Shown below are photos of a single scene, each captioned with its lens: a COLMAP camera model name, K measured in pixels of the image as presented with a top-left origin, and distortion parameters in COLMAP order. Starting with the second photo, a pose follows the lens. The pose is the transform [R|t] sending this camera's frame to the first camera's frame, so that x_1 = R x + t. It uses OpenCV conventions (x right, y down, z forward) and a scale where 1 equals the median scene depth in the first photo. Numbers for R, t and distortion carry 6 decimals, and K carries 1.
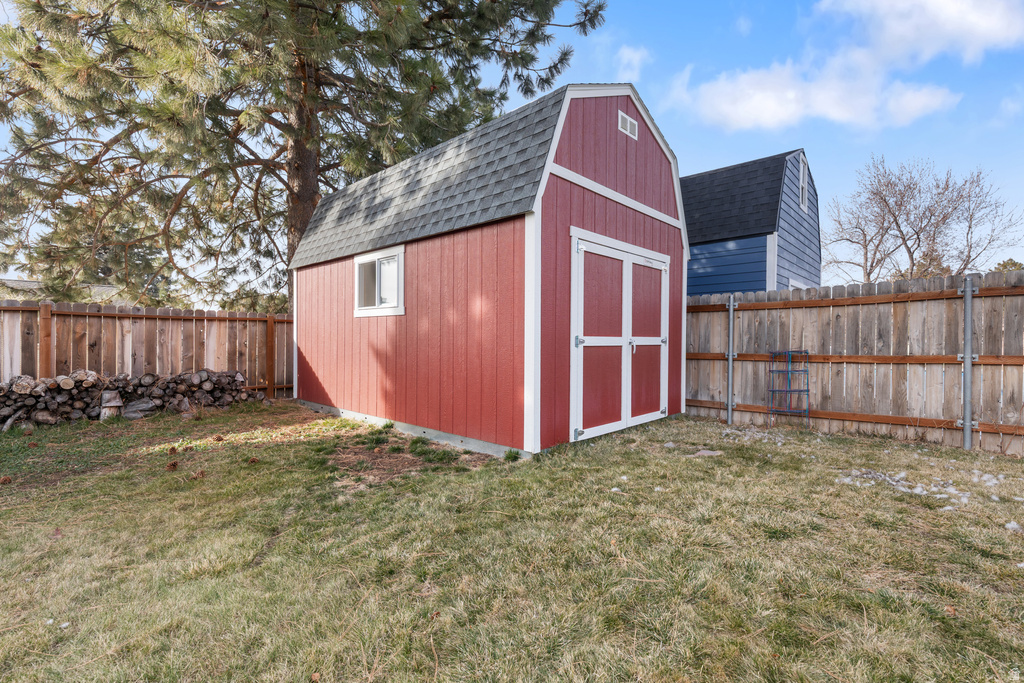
lens RADIAL K [[461.9, 0, 512.0], [0, 461.9, 341.5], [0, 0, 1]] dist [0.005582, 0.000153]
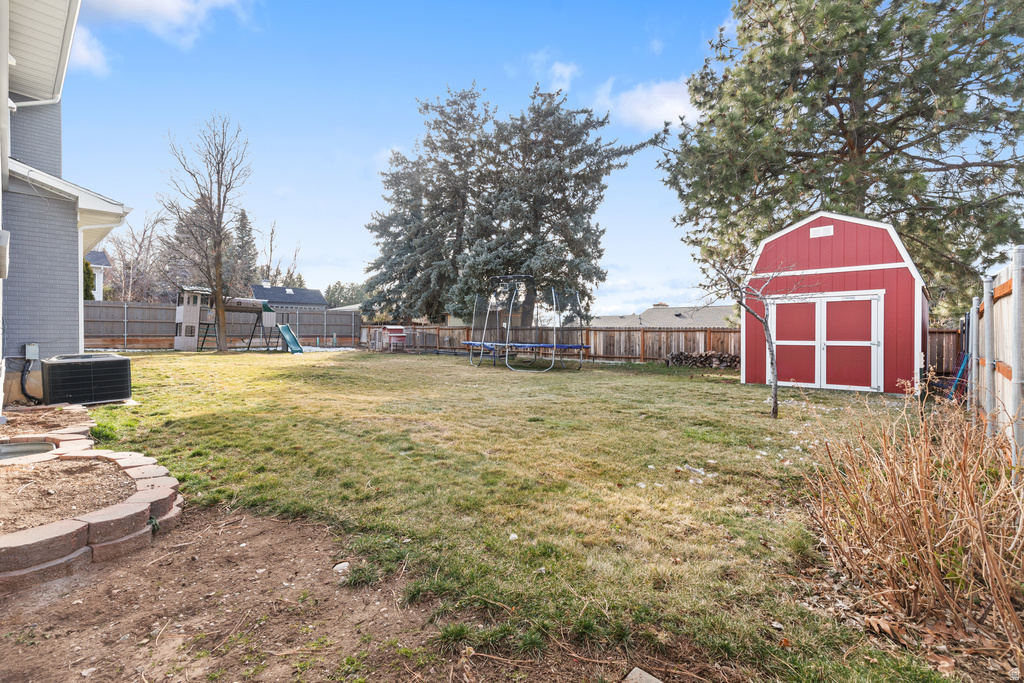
lens RADIAL K [[461.9, 0, 512.0], [0, 461.9, 341.5], [0, 0, 1]] dist [0.005582, 0.000153]
pose [[-0.005275, 0.009228, -0.999944, 2.180359], [-0.009480, 0.999912, 0.009277, -0.013639], [0.999941, 0.009529, -0.005187, -0.277258]]
